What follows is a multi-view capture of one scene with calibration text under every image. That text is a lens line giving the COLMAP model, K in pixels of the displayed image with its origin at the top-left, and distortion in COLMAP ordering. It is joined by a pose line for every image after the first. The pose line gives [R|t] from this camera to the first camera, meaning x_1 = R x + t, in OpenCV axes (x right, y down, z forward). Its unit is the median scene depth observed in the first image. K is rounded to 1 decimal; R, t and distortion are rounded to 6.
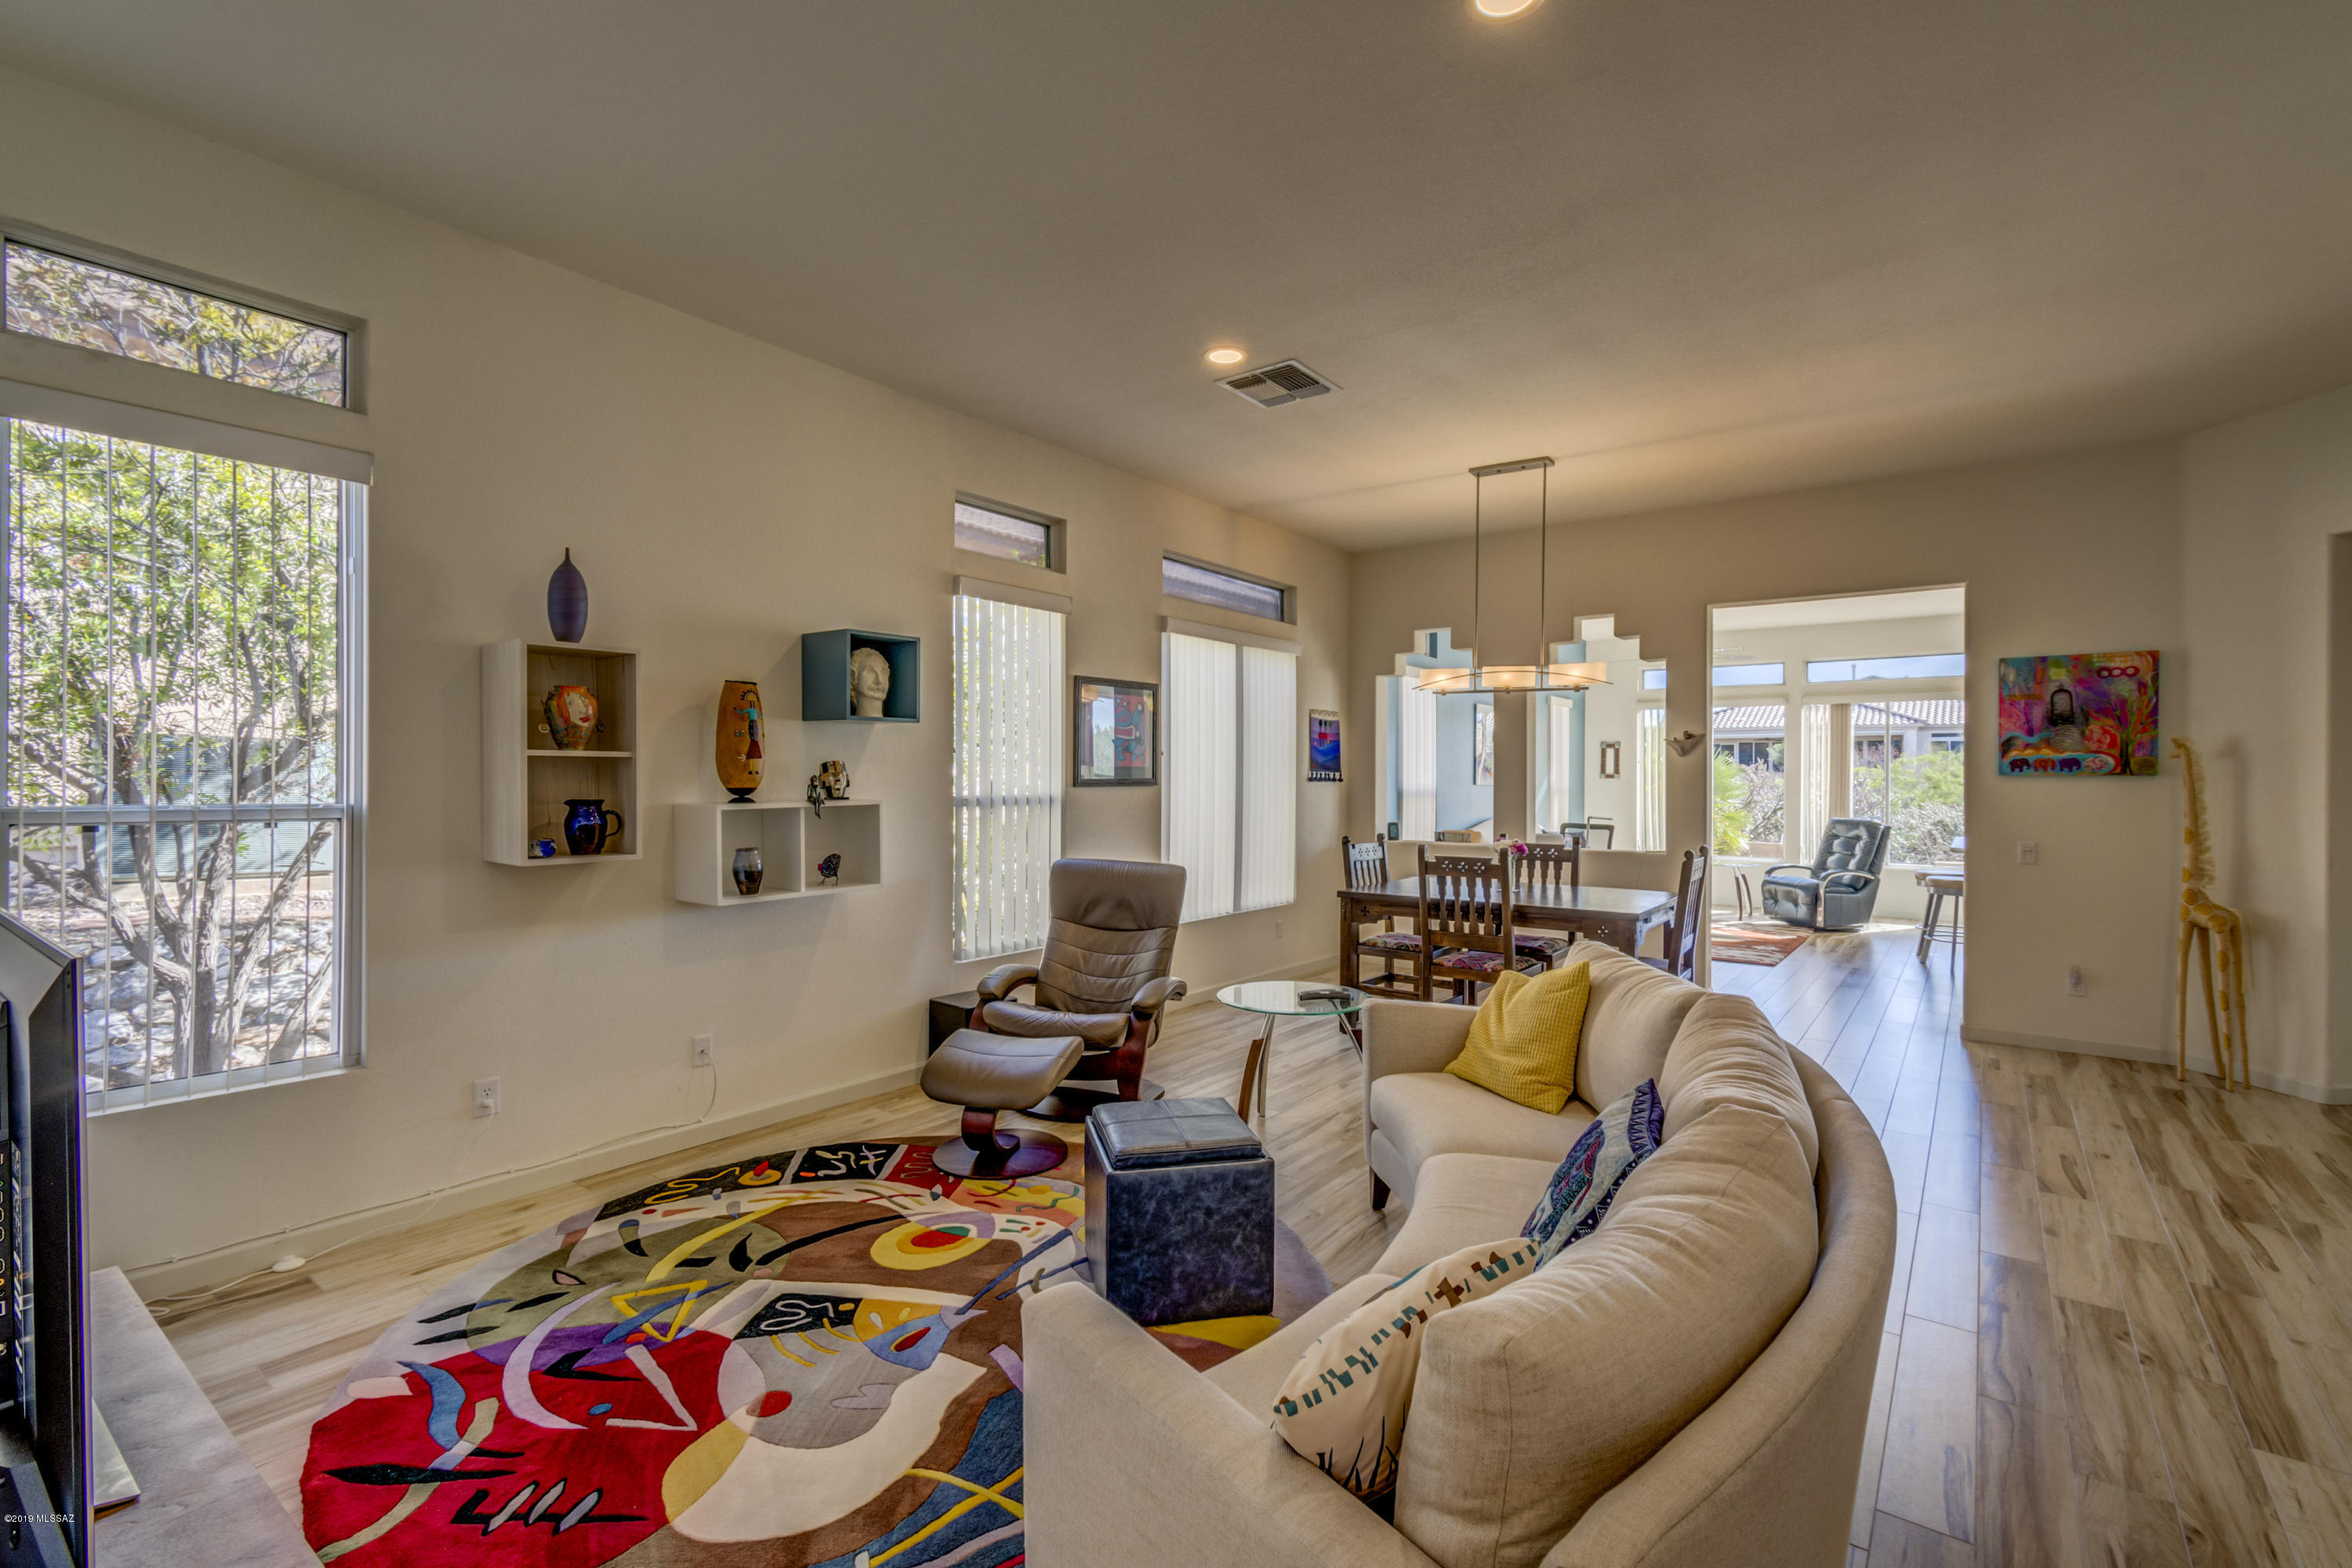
lens RADIAL K [[1033.9, 0, 1195.6], [0, 1033.9, 782.4], [0, 0, 1]] dist [0.011755, -0.004192]
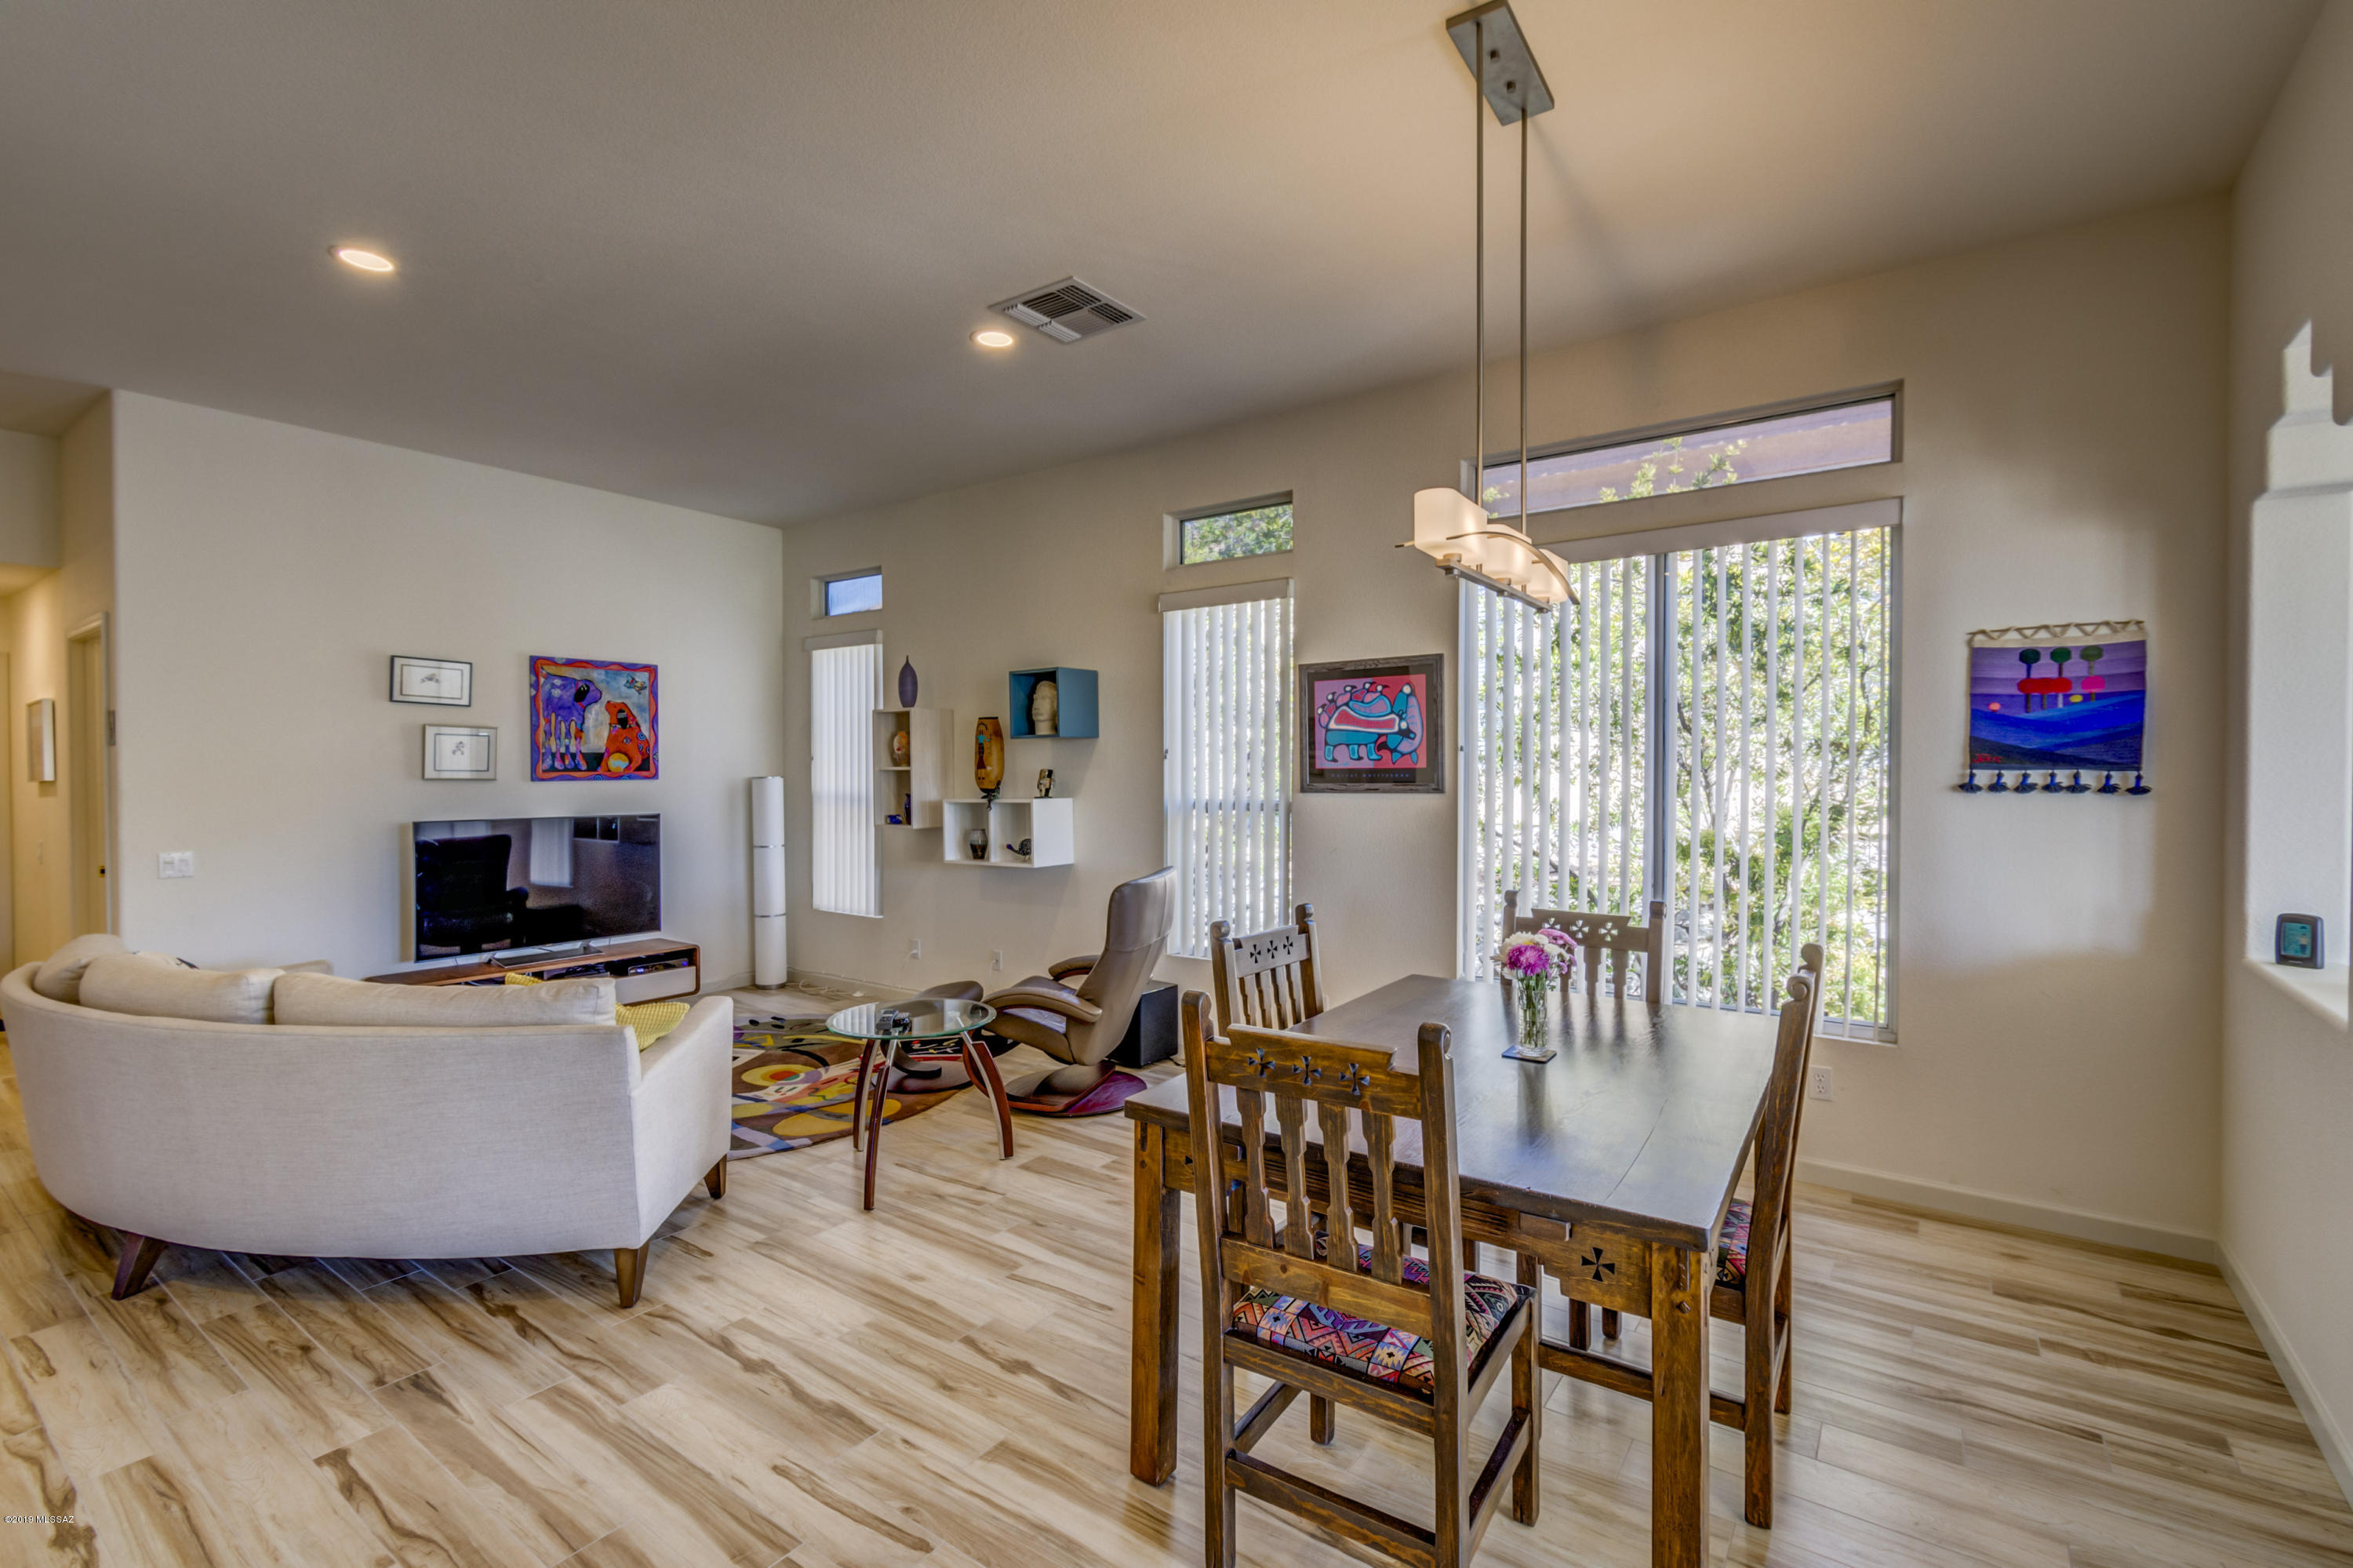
lens RADIAL K [[1034.3, 0, 1185.9], [0, 1034.3, 783.8], [0, 0, 1]] dist [0.011755, -0.004192]
pose [[0.029643, 0.007792, -0.999530, 1.229932], [-0.002746, 0.999966, 0.007714, -0.015825], [0.999557, 0.002516, 0.029664, 1.434928]]
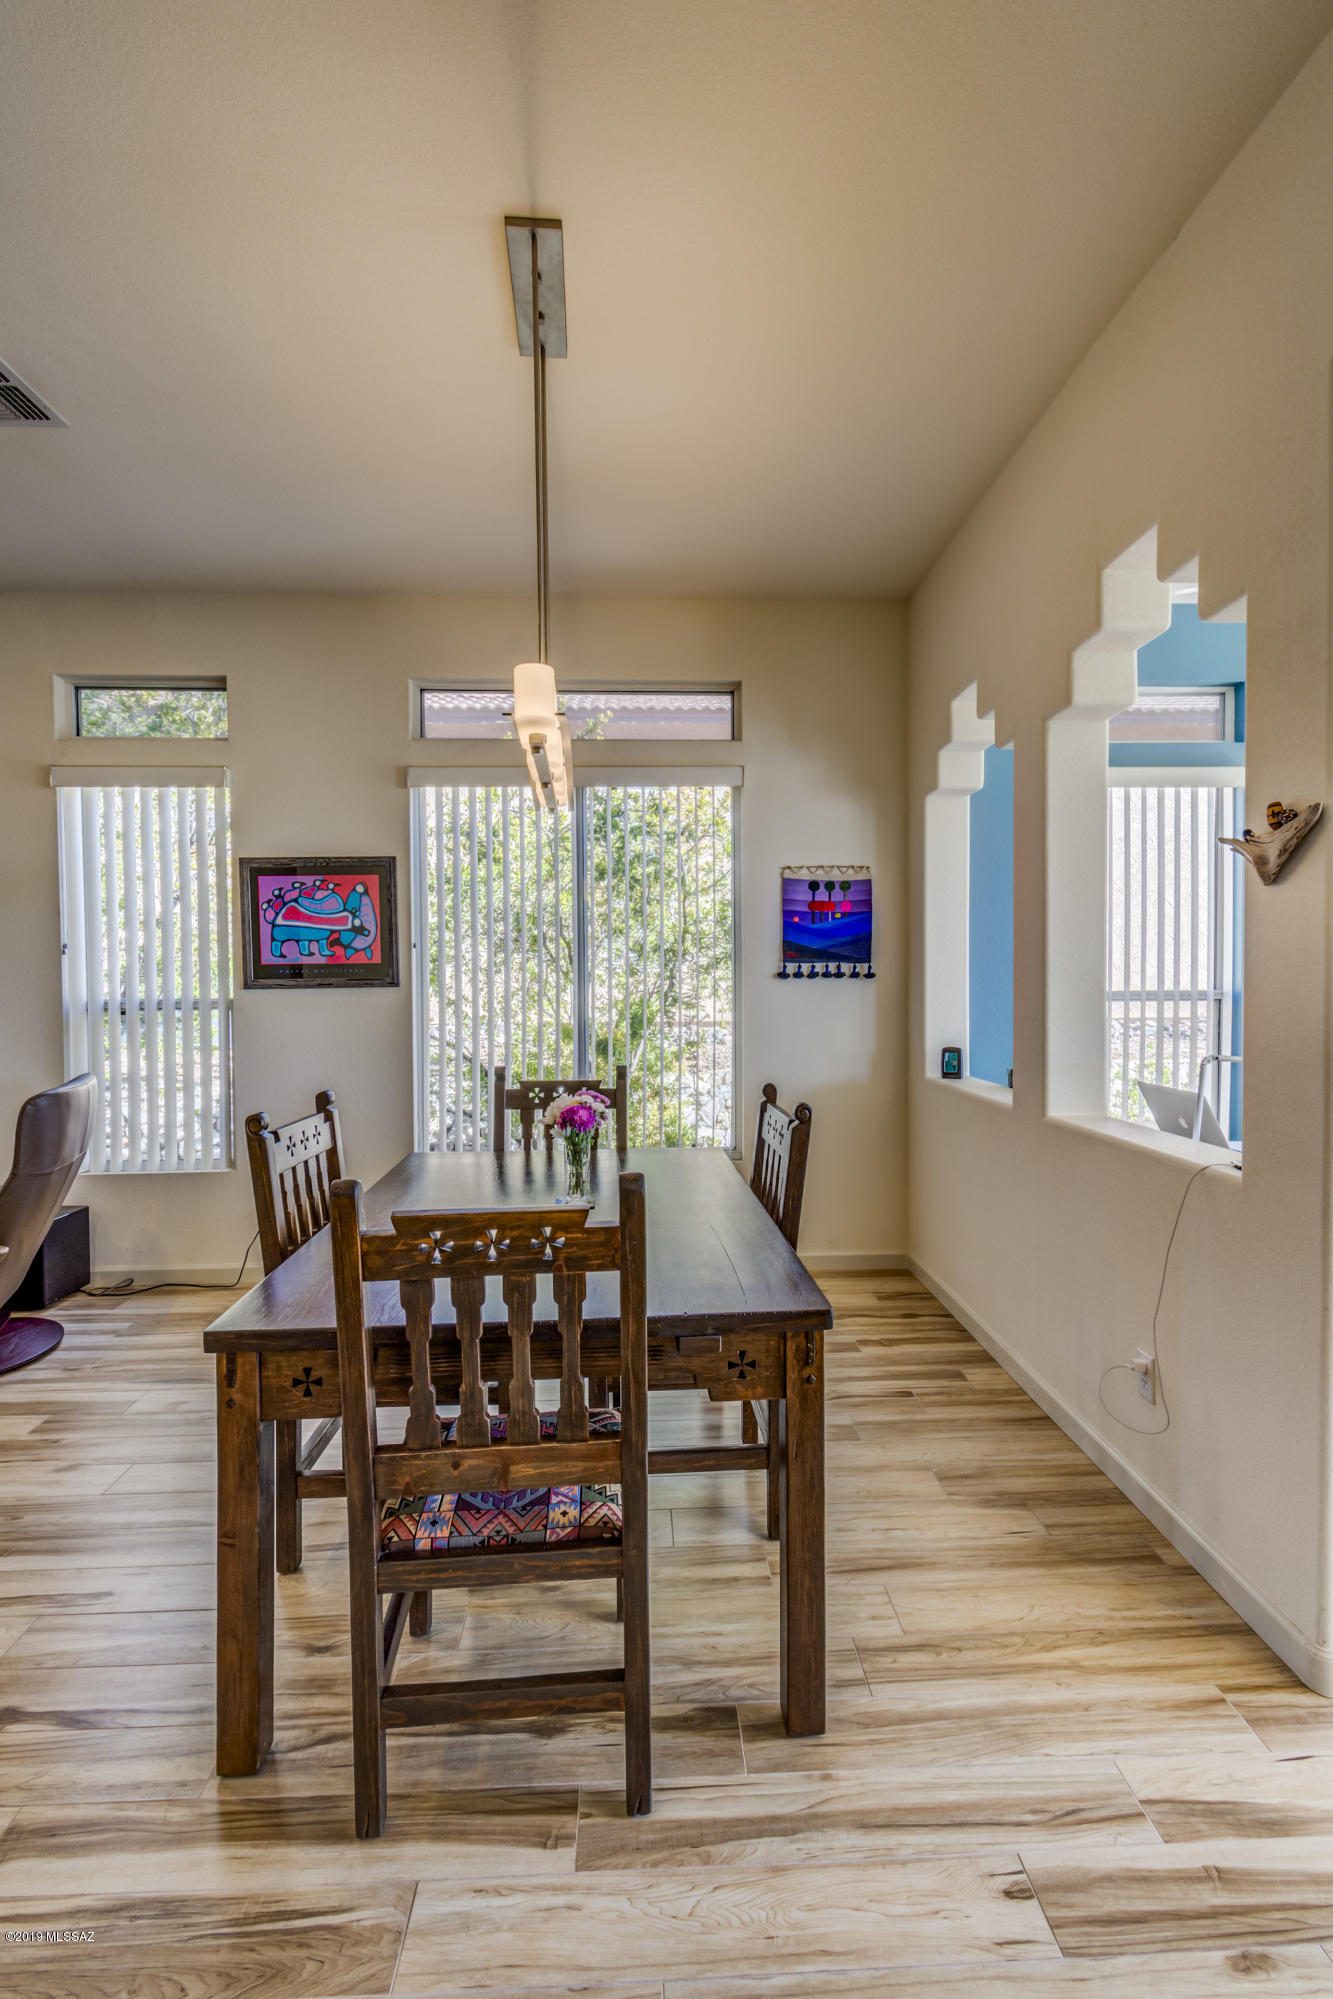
lens RADIAL K [[878.7, 0, 668.1], [0, 878.7, 1007.3], [0, 0, 1]] dist [0.011755, -0.004192]
pose [[0.637385, 0.010820, -0.770469, 1.087915], [0.007994, 0.999755, 0.020652, 0.011398], [0.770504, -0.019323, 0.637143, 1.318739]]
